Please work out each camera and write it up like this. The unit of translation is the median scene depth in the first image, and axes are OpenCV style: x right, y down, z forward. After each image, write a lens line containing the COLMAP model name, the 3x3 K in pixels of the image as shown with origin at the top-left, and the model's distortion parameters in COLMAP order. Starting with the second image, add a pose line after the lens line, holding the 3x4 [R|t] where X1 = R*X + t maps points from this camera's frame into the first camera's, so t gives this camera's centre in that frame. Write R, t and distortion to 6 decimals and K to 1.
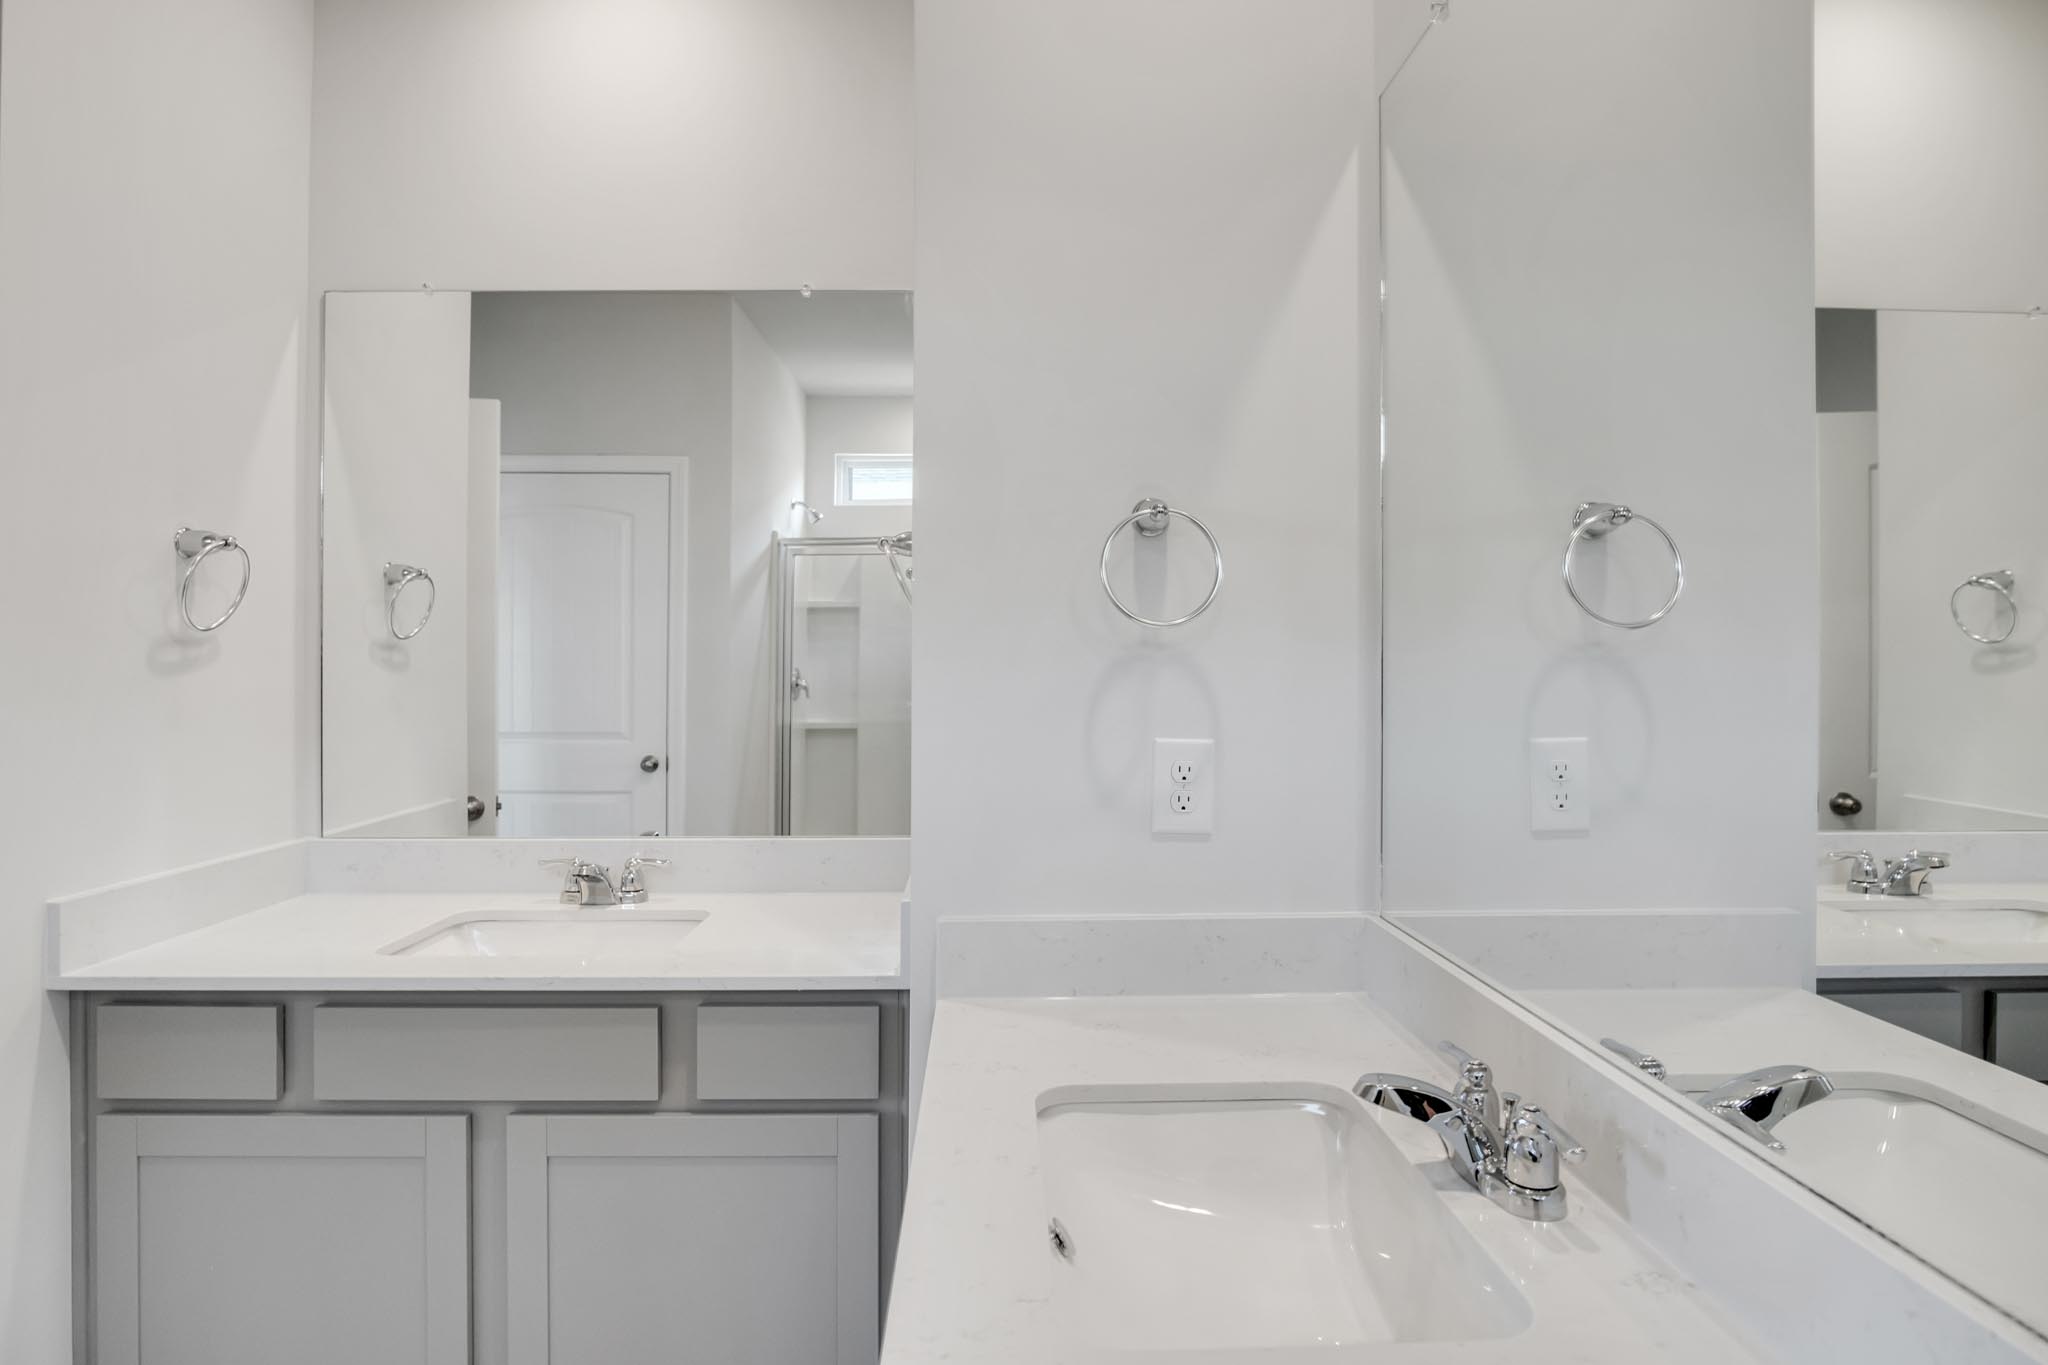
lens RADIAL K [[1112.6, 0, 1024.0], [0, 1112.6, 682.5], [0, 0, 1]] dist [-0.022450, 0.002608]
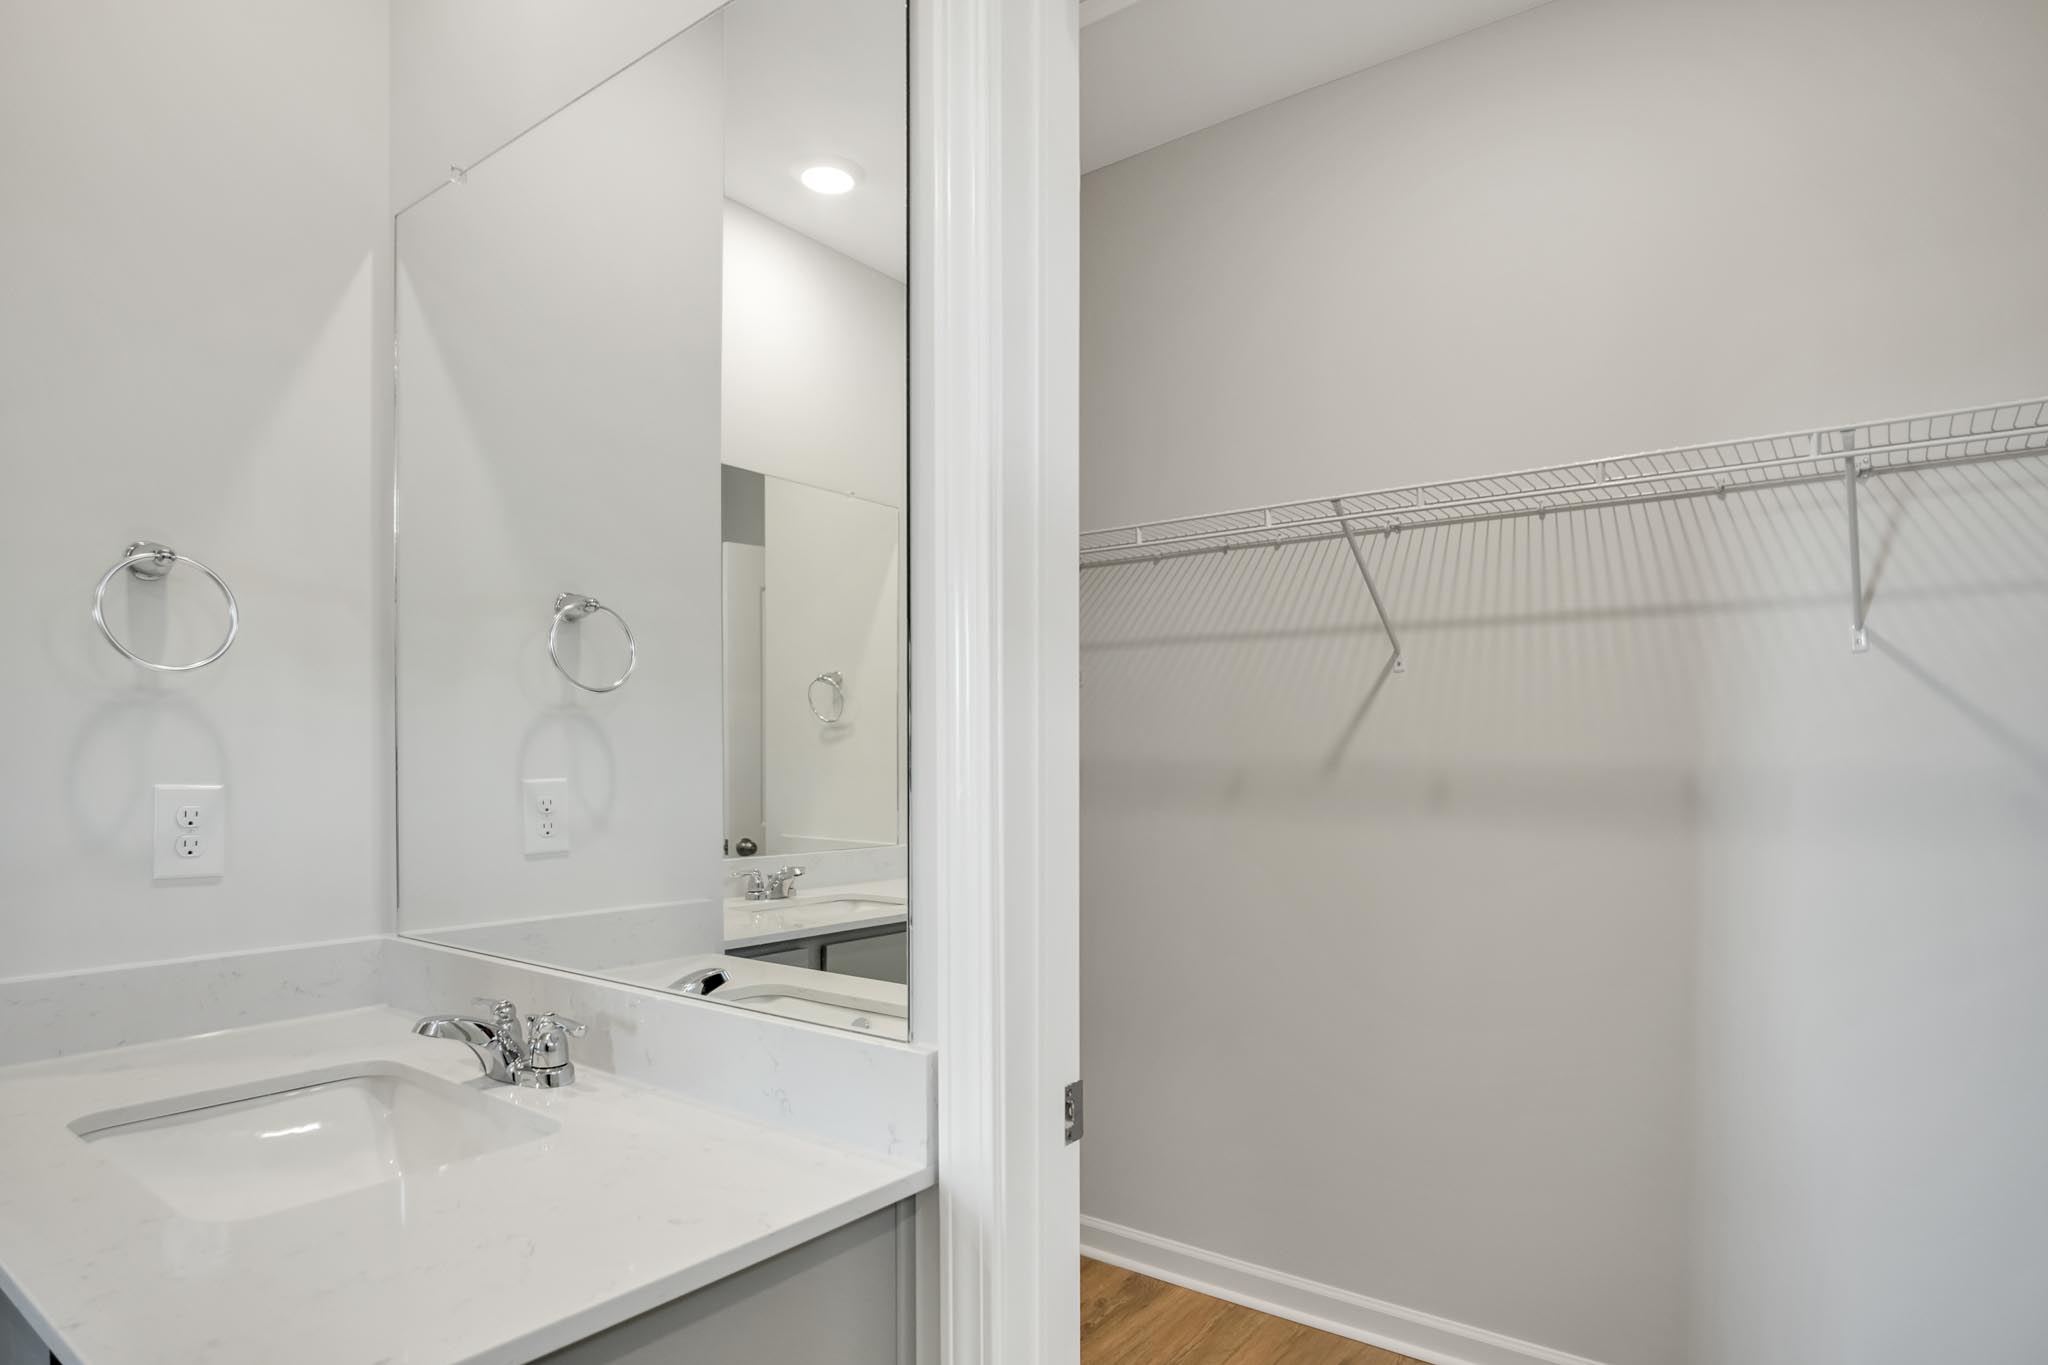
lens RADIAL K [[1130.1, 0, 1030.9], [0, 1130.1, 771.3], [0, 0, 1]] dist [-0.027035, 0.000825]
pose [[0.633890, -0.009806, 0.773361, -0.152744], [0.009696, 0.999942, 0.004732, 0.041237], [-0.773362, 0.004499, 0.633948, -0.232565]]
